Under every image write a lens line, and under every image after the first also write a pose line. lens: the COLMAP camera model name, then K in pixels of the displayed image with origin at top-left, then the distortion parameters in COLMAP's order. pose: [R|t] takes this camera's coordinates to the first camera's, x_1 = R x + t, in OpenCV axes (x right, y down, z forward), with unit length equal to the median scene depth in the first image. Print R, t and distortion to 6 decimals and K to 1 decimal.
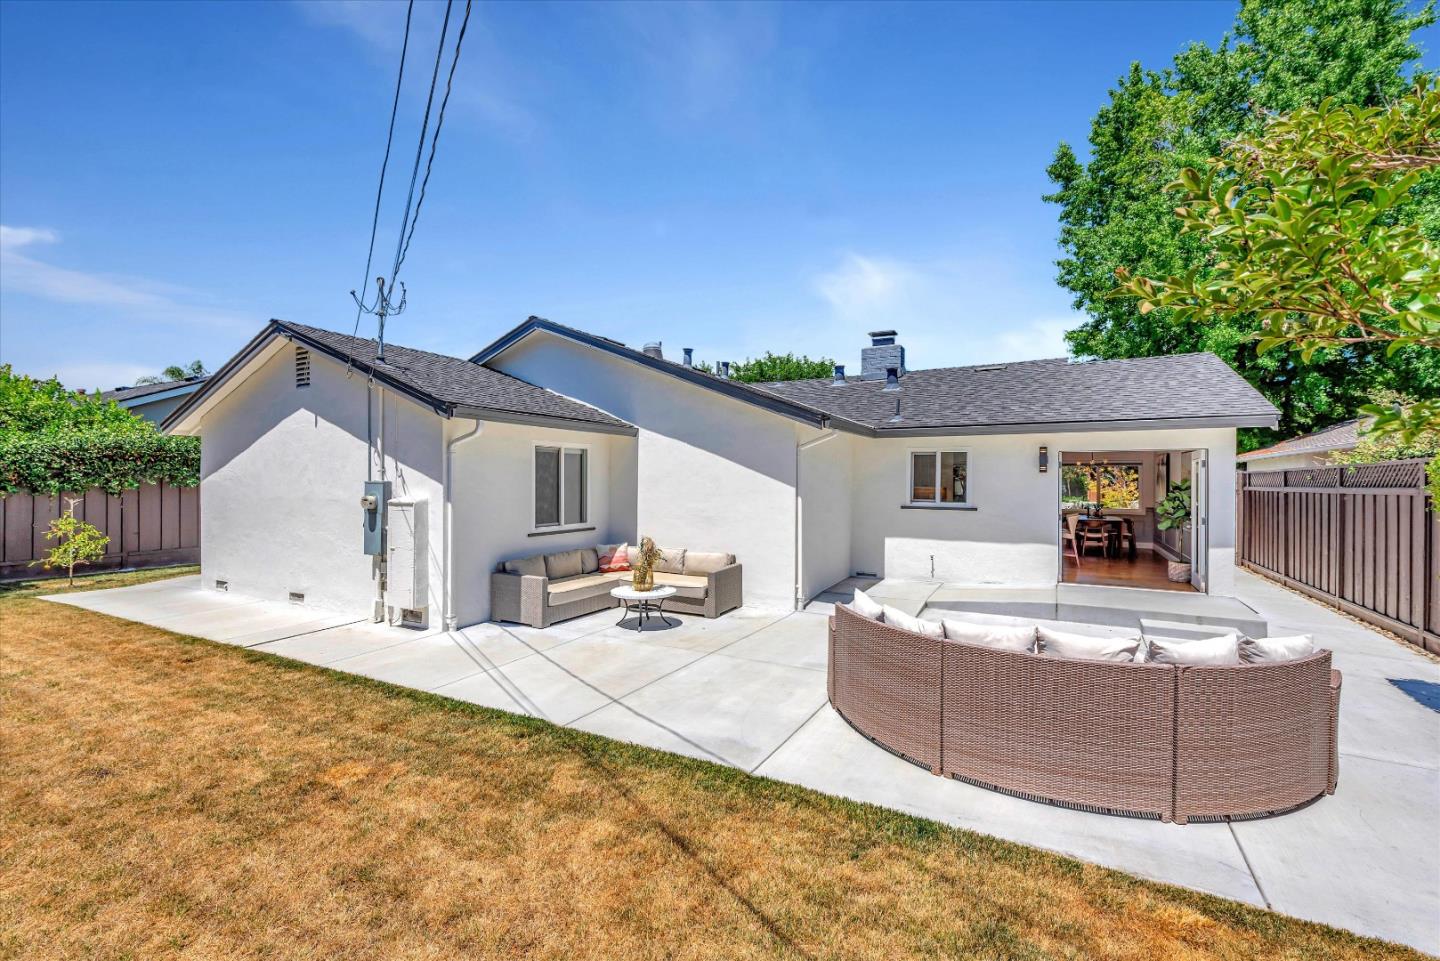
lens RADIAL K [[623.4, 0, 718.7], [0, 623.4, 473.4], [0, 0, 1]] dist [0.002422, 0.000344]
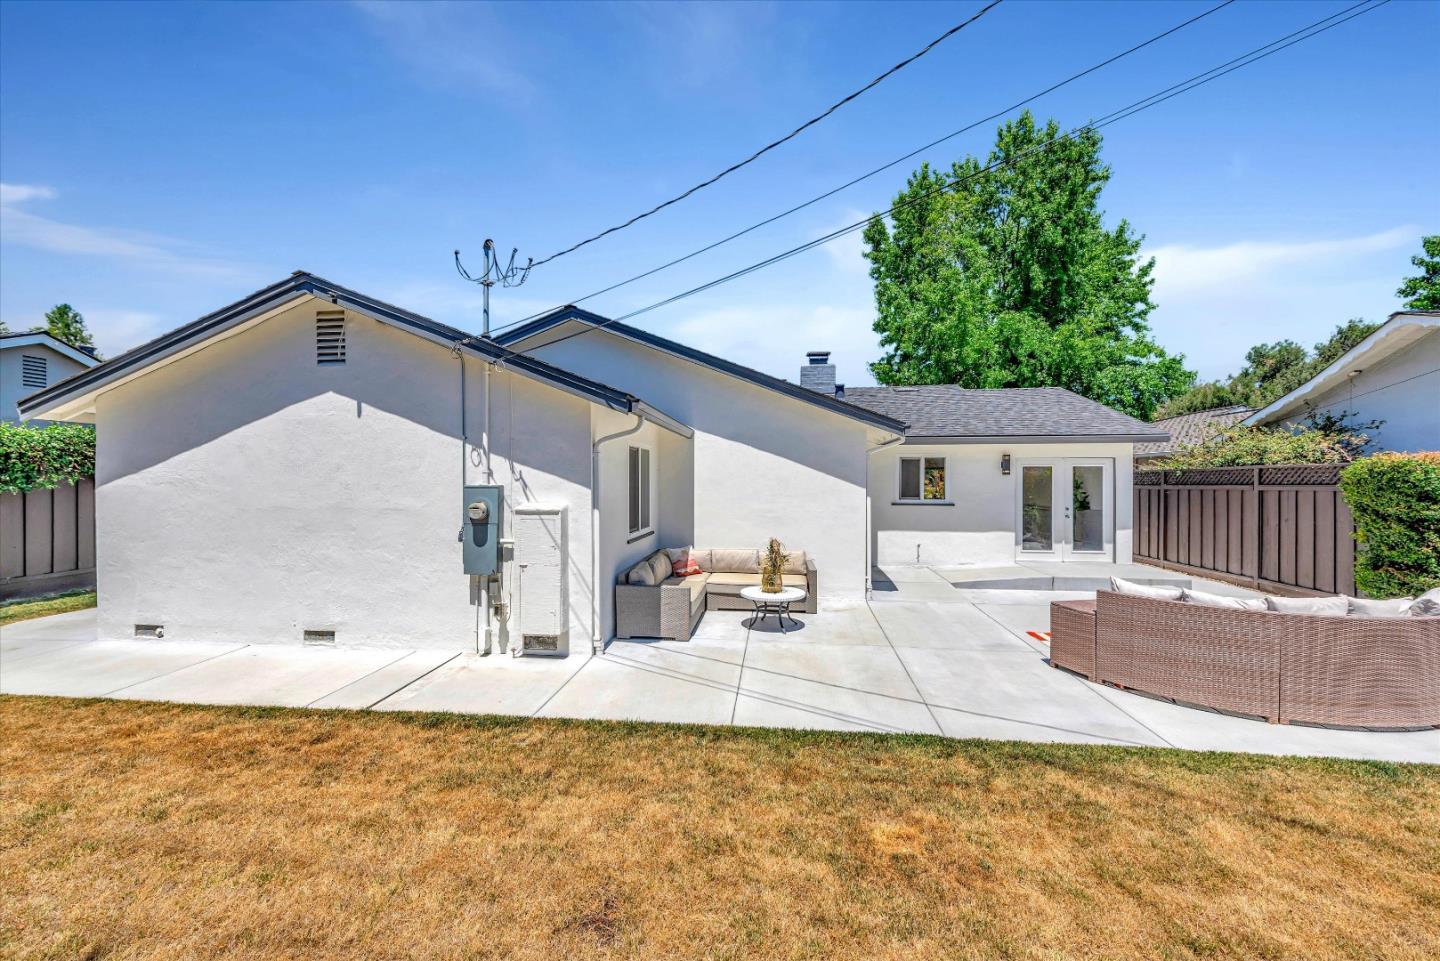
lens RADIAL K [[559.0, 0, 724.5], [0, 559.0, 478.6], [0, 0, 1]] dist [0.003300, -0.000032]
pose [[0.927677, -0.002372, 0.373375, -0.525724], [-0.000634, 0.999968, 0.007929, -0.002442], [-0.373382, -0.007593, 0.927646, 0.191009]]
